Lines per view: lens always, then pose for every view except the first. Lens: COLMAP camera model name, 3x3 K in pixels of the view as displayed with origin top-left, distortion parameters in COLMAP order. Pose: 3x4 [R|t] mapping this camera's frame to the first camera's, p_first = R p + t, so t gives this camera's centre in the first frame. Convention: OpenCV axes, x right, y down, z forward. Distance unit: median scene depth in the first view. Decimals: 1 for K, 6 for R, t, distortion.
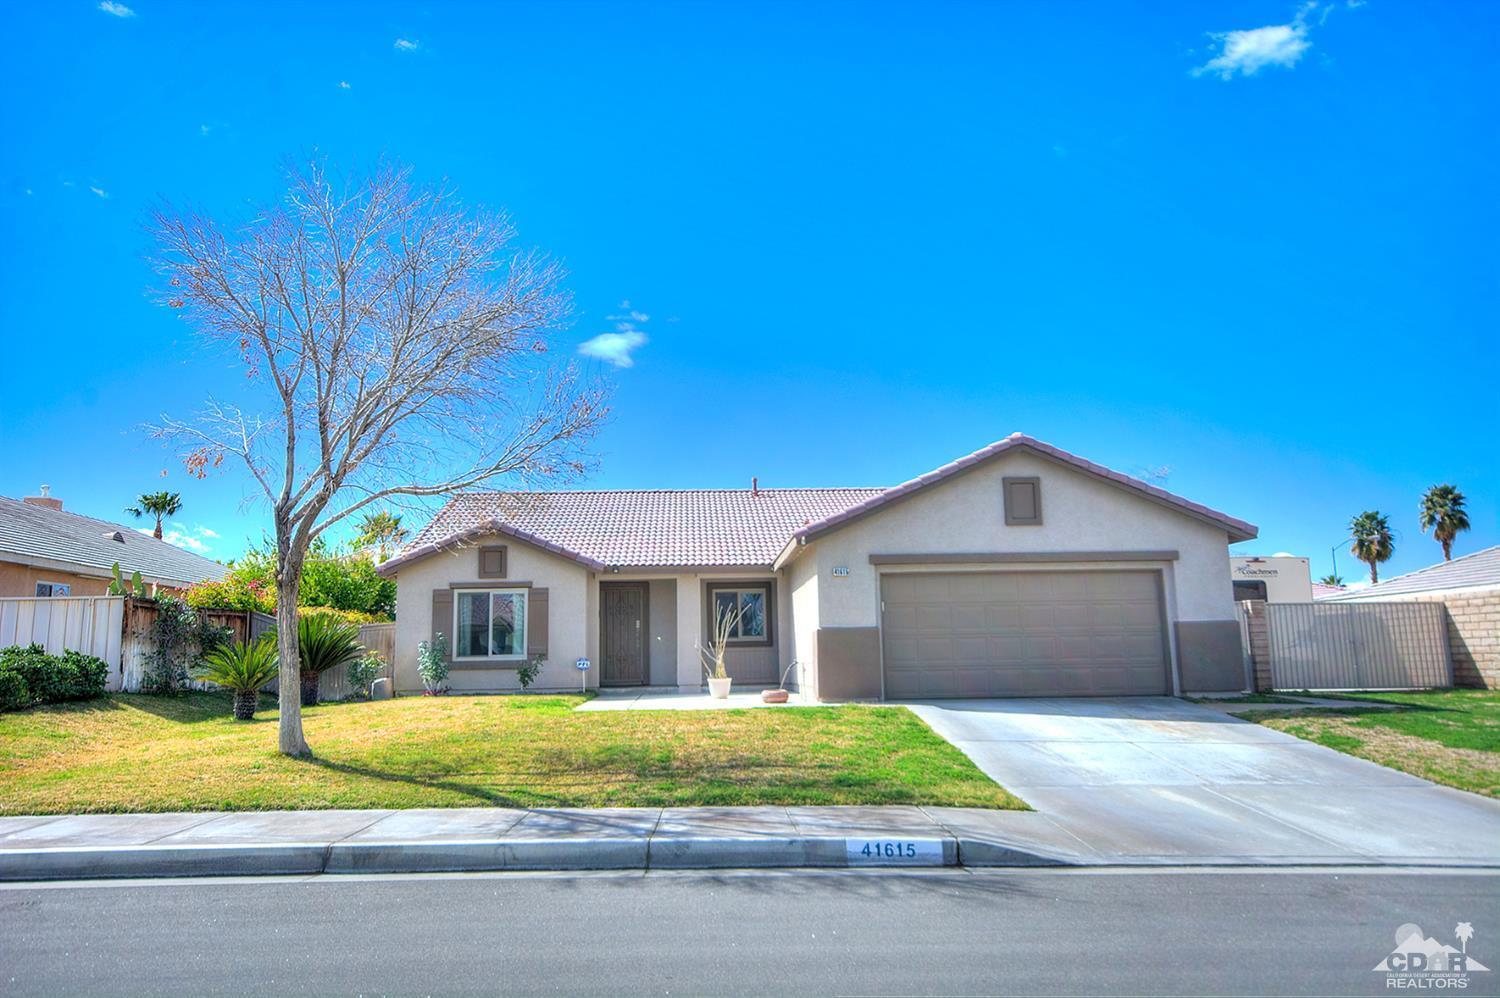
lens RADIAL K [[1020.4, 0, 739.3], [0, 1020.4, 500.2], [0, 0, 1]] dist [0.020858, -0.000176]
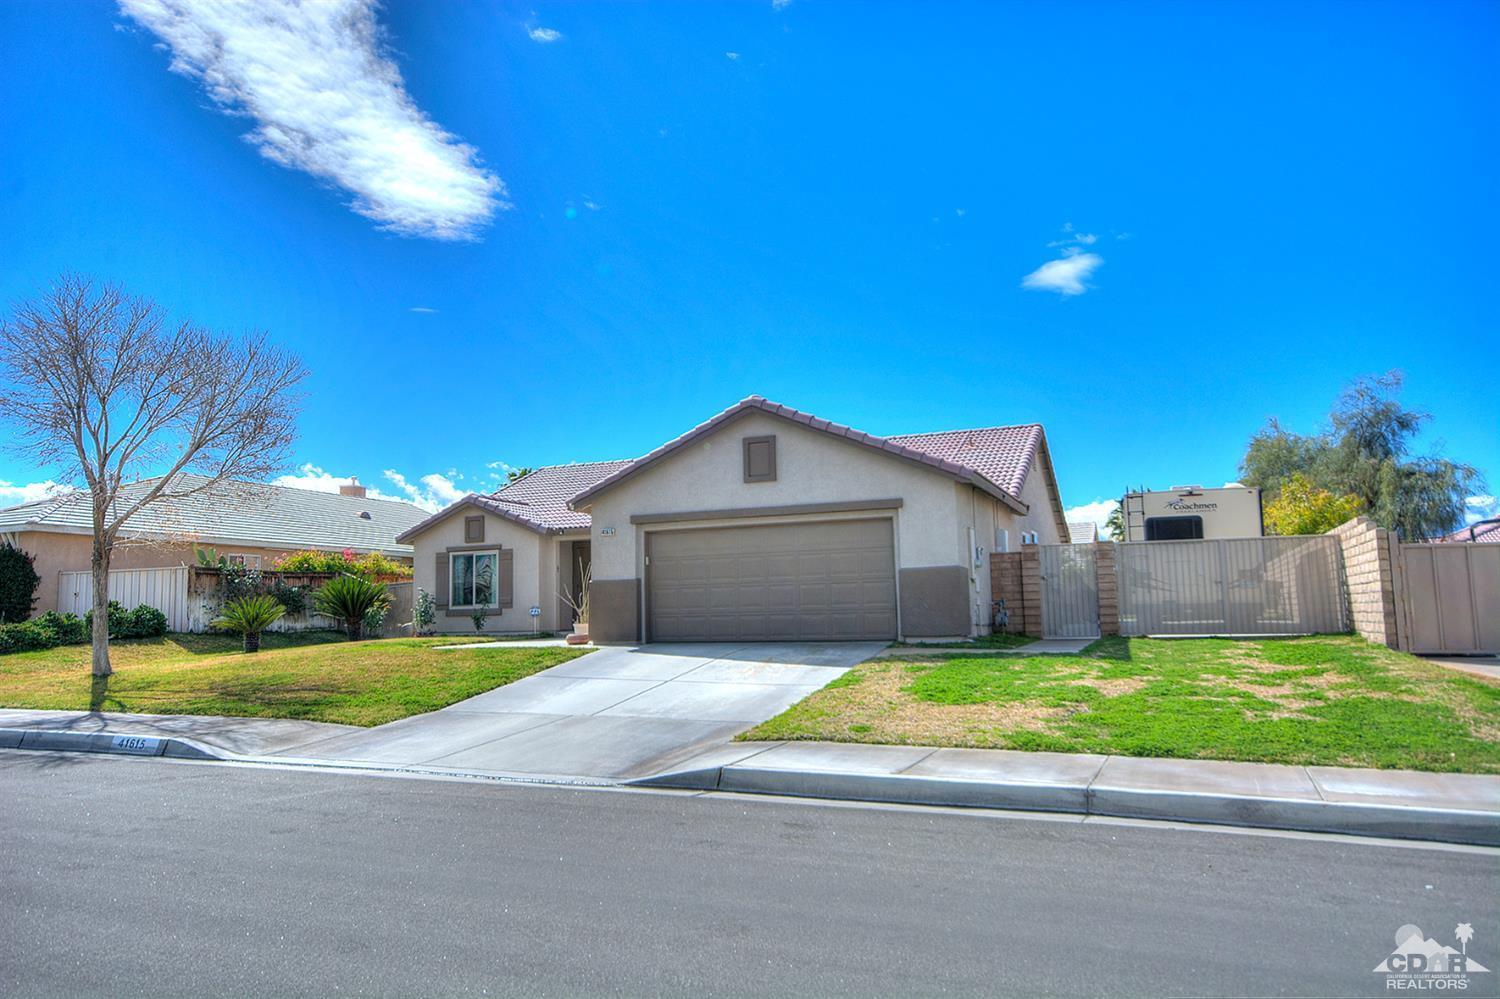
lens RADIAL K [[1020.4, 0, 739.3], [0, 1020.4, 500.7], [0, 0, 1]] dist [0.020858, -0.000176]
pose [[0.907425, -0.049222, -0.417322, 0.574664], [0.072296, 0.996595, 0.039656, 0.000204], [0.413949, -0.066155, 0.907893, 0.017340]]
